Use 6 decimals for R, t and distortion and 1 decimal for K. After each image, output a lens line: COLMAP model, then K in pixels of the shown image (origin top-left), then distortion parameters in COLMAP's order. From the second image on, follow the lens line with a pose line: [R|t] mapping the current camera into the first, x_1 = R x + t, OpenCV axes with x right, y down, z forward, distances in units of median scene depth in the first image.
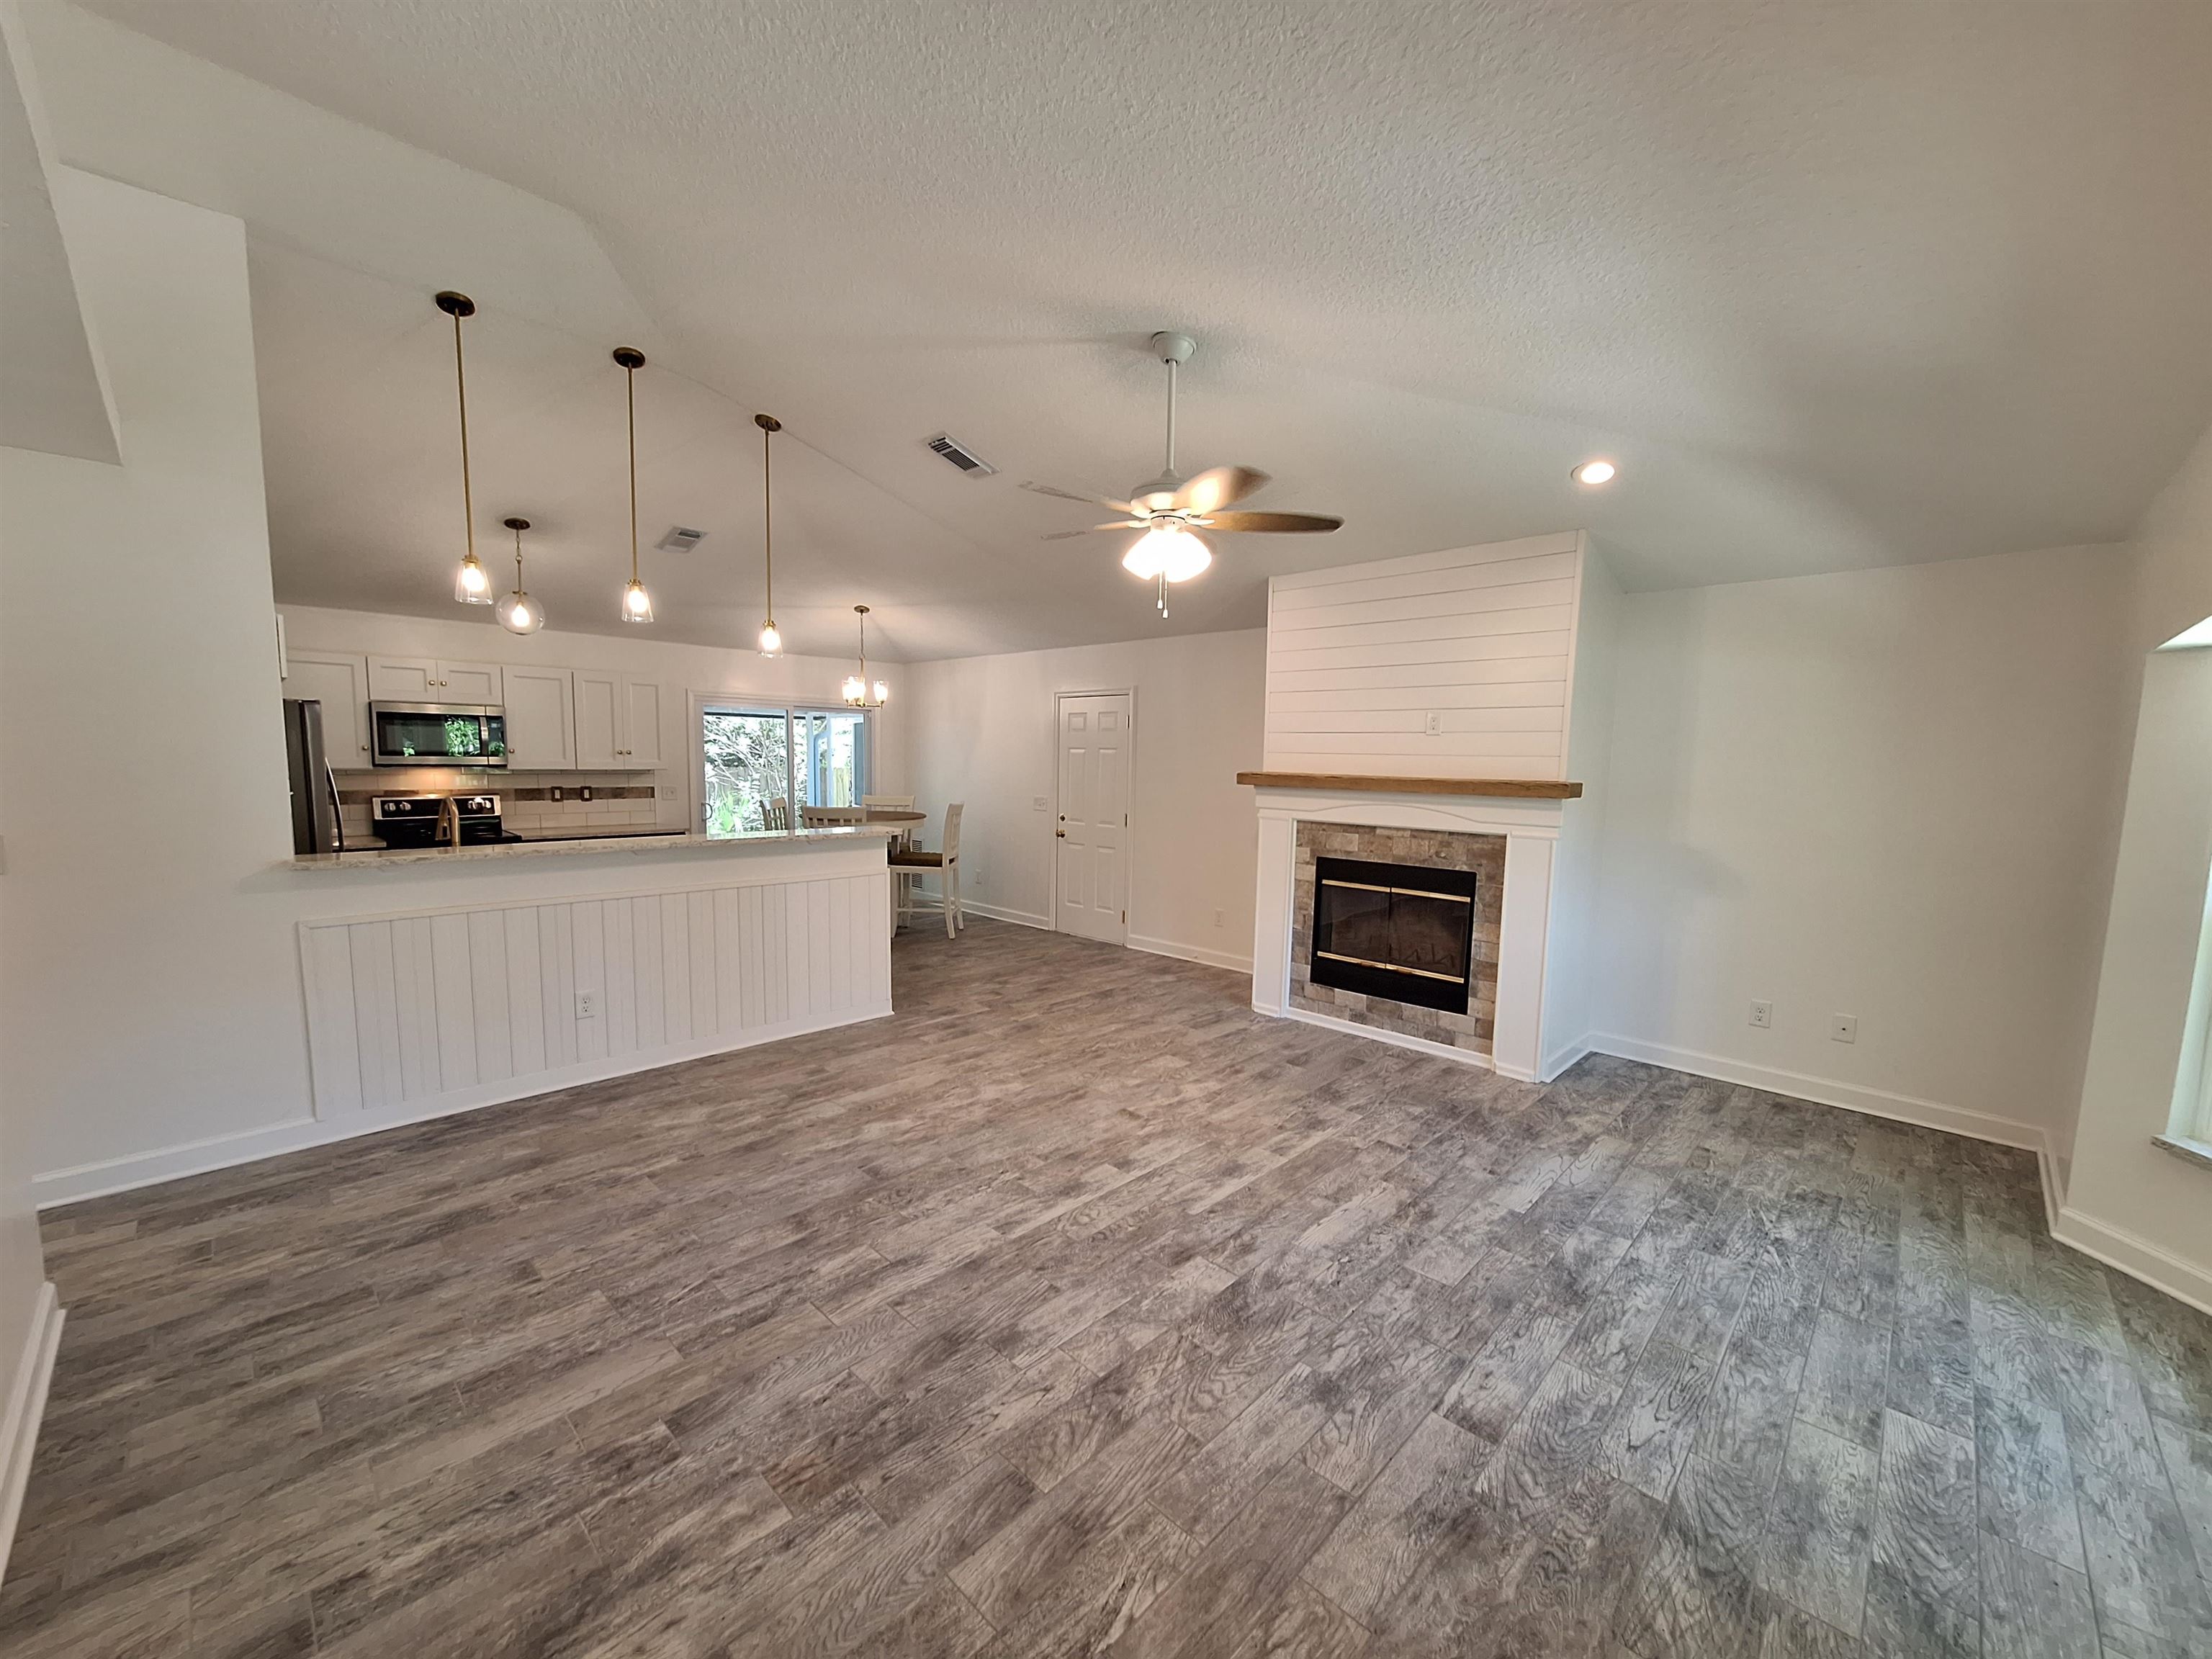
lens RADIAL K [[872.9, 0, 1094.5], [0, 872.9, 847.4], [0, 0, 1]] dist [-0.002809, 0.001159]
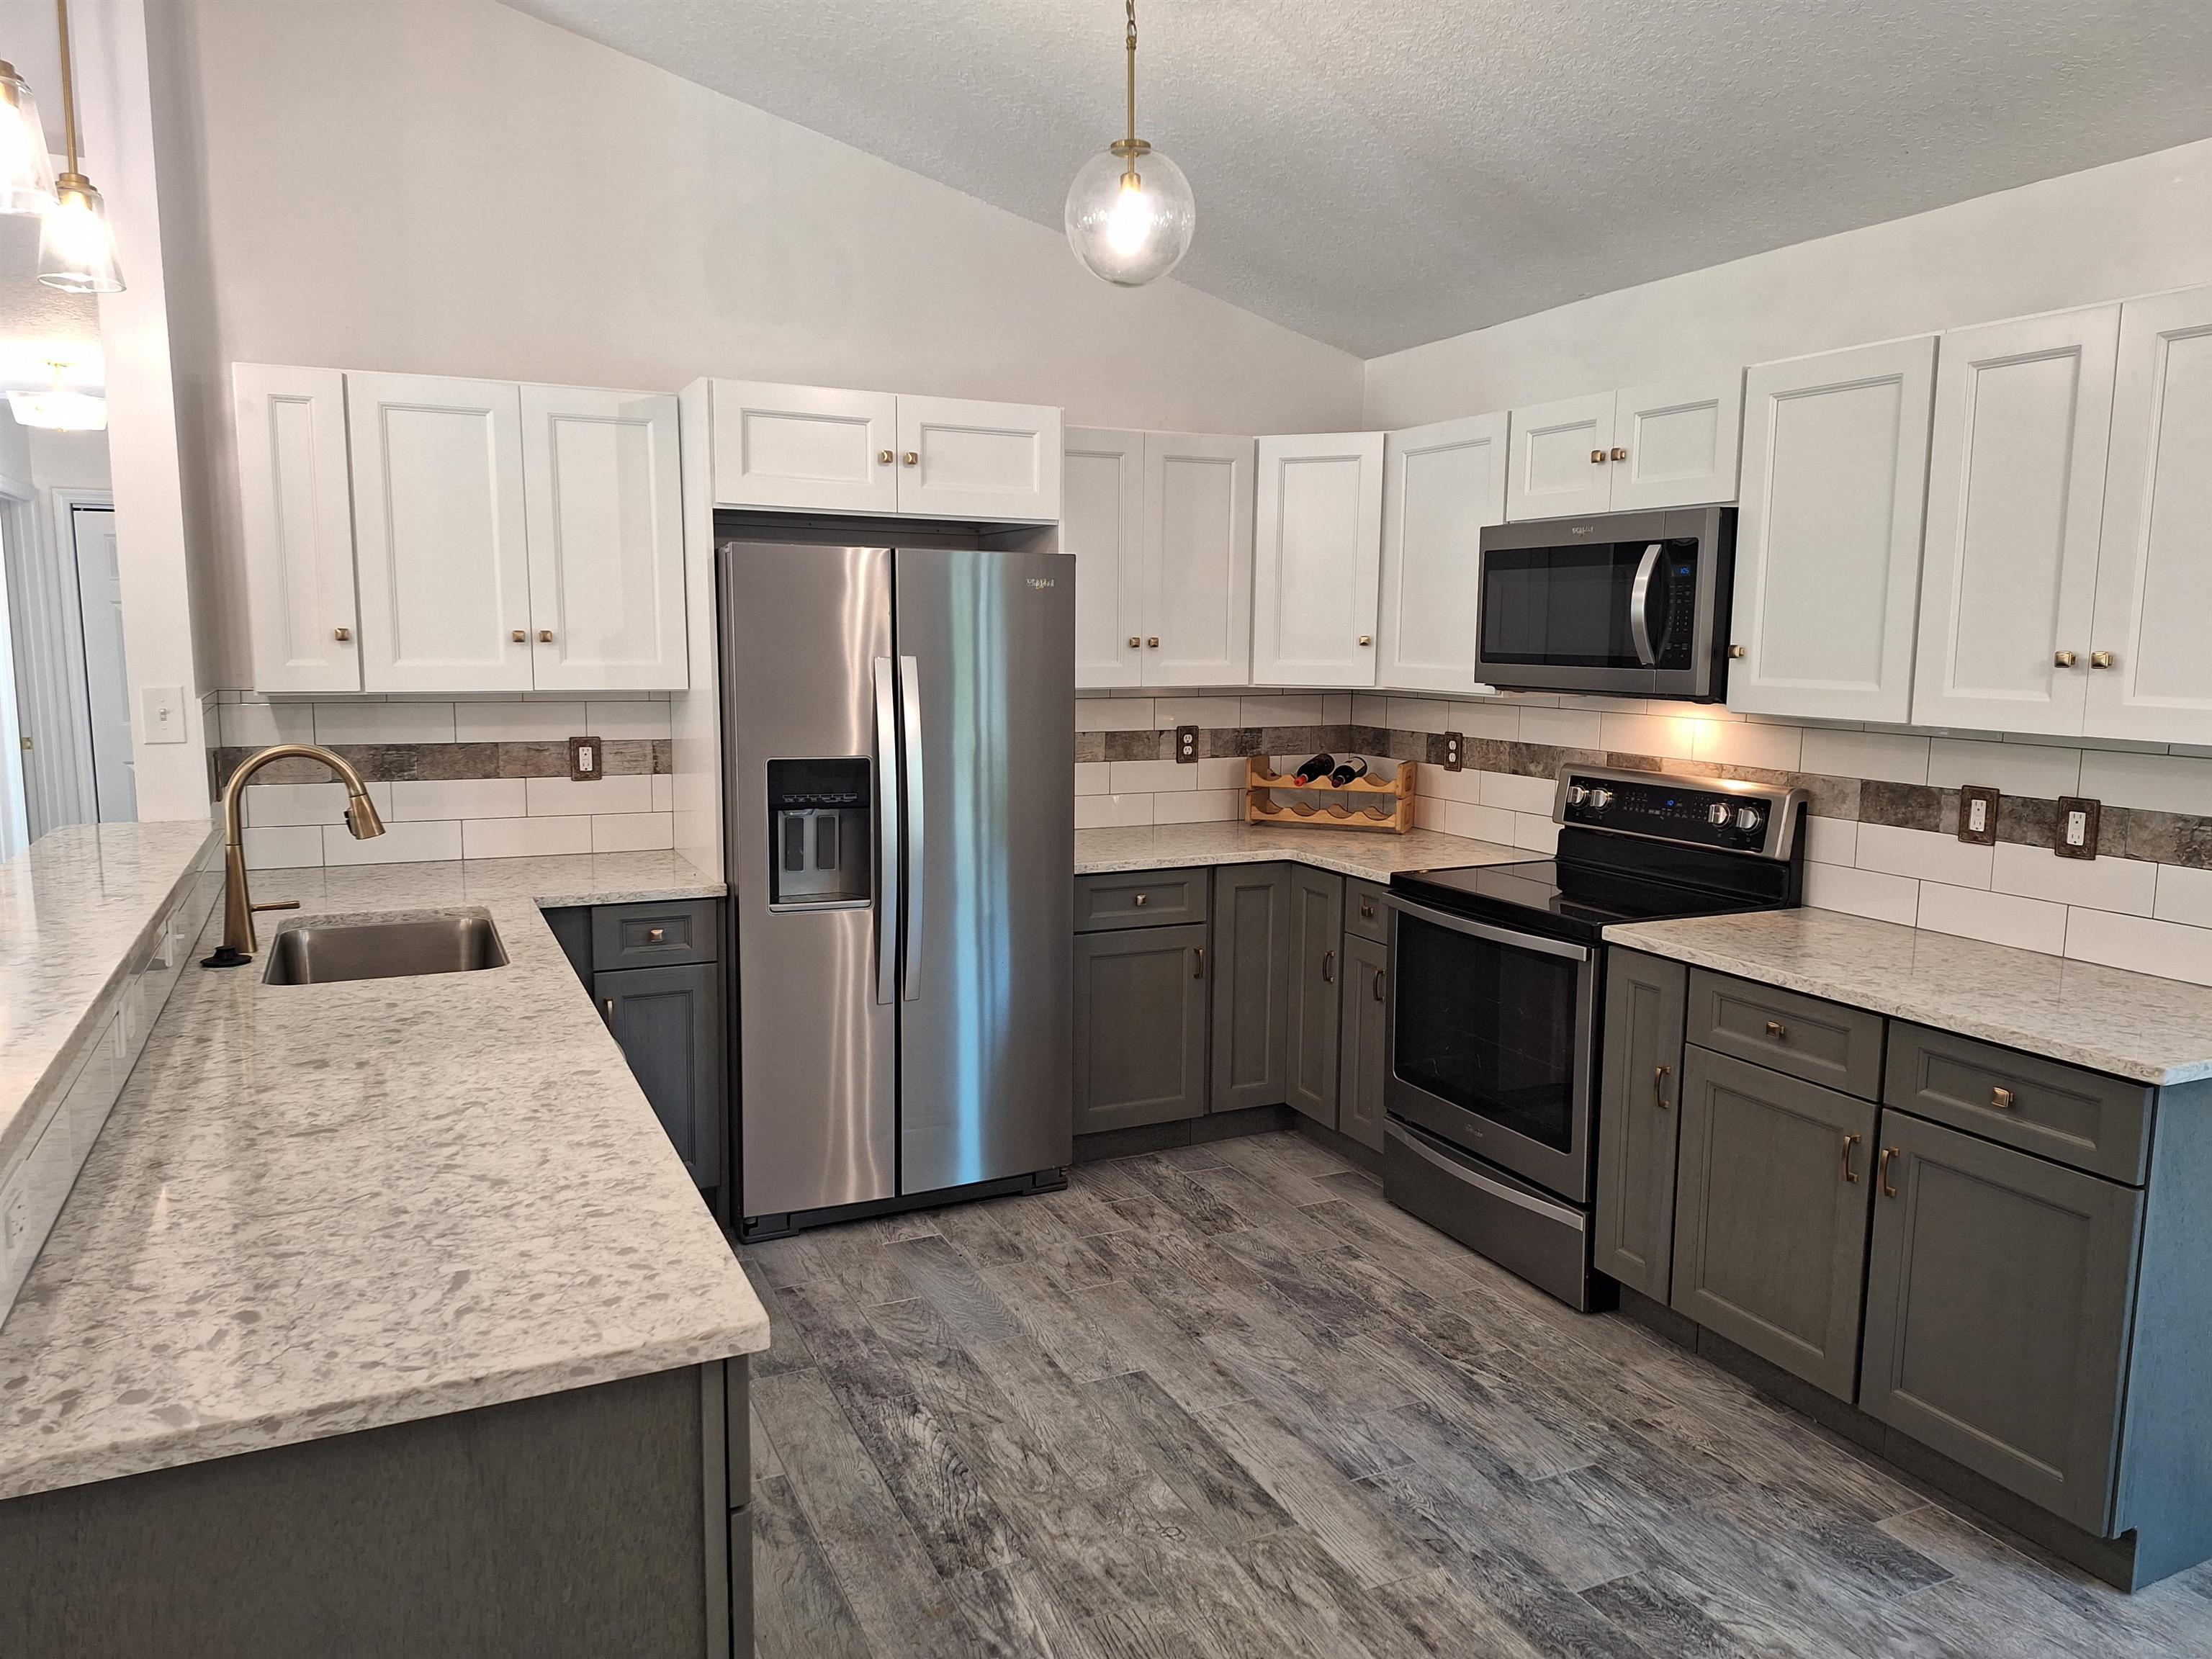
lens RADIAL K [[1517.6, 0, 1107.5], [0, 1517.6, 830.1], [0, 0, 1]] dist [0.072648, -0.067402]
pose [[-0.347472, 0.108289, -0.931416, -0.152694], [-0.111016, 0.981572, 0.155536, -0.184584], [0.931095, 0.157447, -0.329047, 1.667913]]
